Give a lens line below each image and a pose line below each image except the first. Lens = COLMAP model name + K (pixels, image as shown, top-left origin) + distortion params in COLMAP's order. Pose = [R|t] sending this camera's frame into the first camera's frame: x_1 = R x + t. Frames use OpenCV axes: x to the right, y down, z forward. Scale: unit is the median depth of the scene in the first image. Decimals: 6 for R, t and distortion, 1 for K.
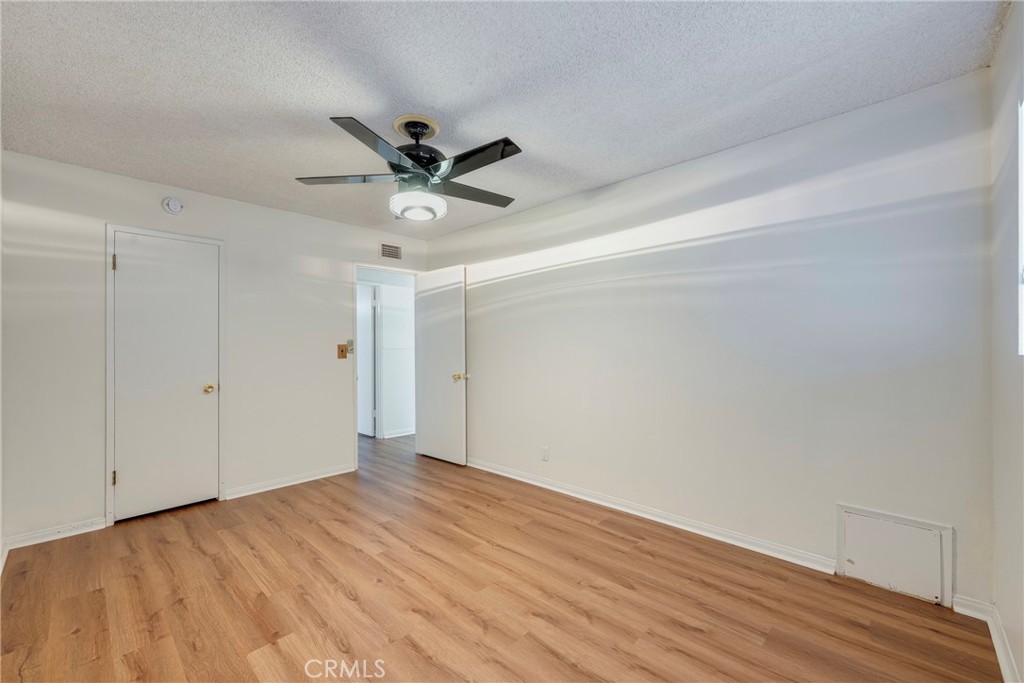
lens RADIAL K [[410.0, 0, 503.2], [0, 410.0, 341.6], [0, 0, 1]] dist [-0.001210, 0.000154]
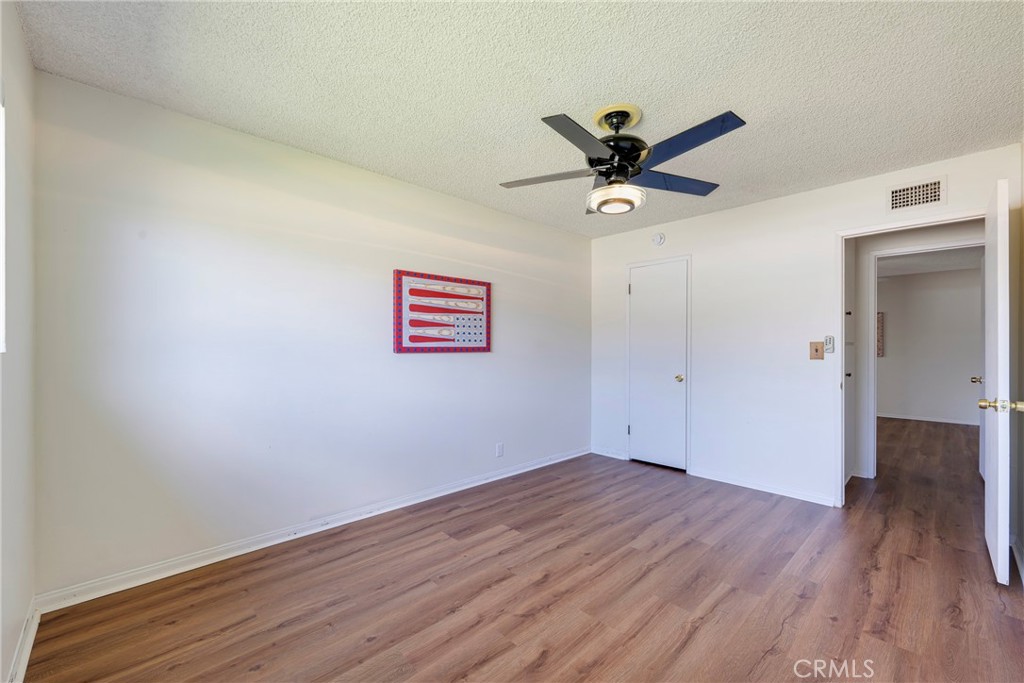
lens RADIAL K [[410.0, 0, 511.4], [0, 410.0, 343.1], [0, 0, 1]] dist [-0.001210, 0.000154]
pose [[-0.036398, -0.005766, -0.999321, 0.763126], [0.011331, 0.999917, -0.006182, 0.013294], [0.999273, -0.011548, -0.036330, 0.780007]]
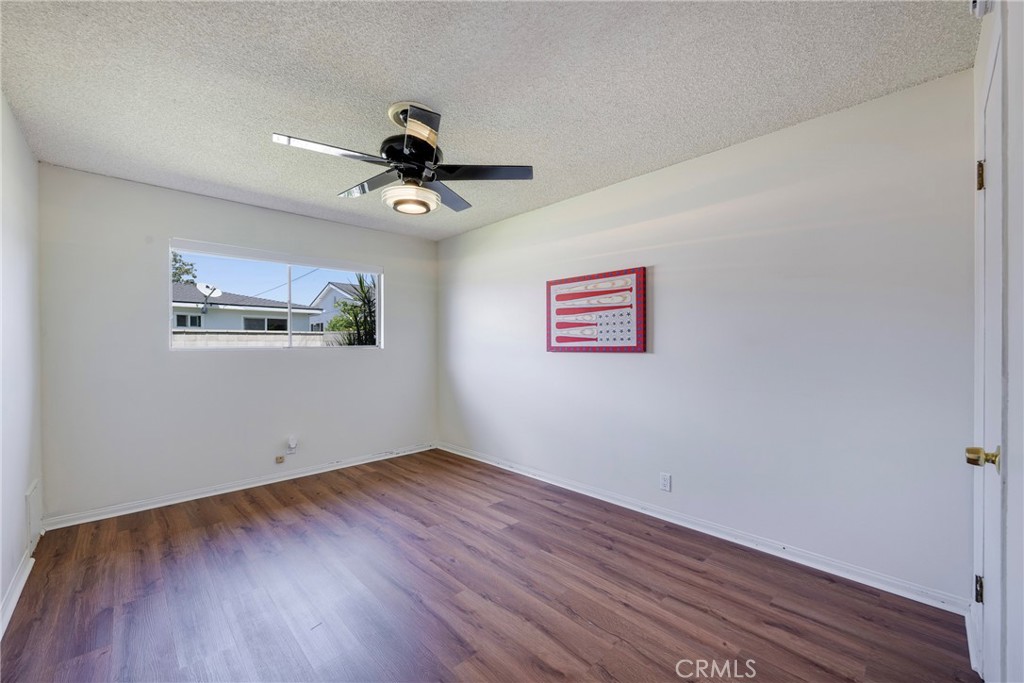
lens RADIAL K [[410.0, 0, 516.7], [0, 410.0, 341.2], [0, 0, 1]] dist [-0.001210, 0.000154]
pose [[-0.999631, 0.009855, 0.025315, -0.468098], [0.009297, 0.999714, -0.022054, 0.026110], [-0.025525, -0.021811, -0.999436, 1.940616]]
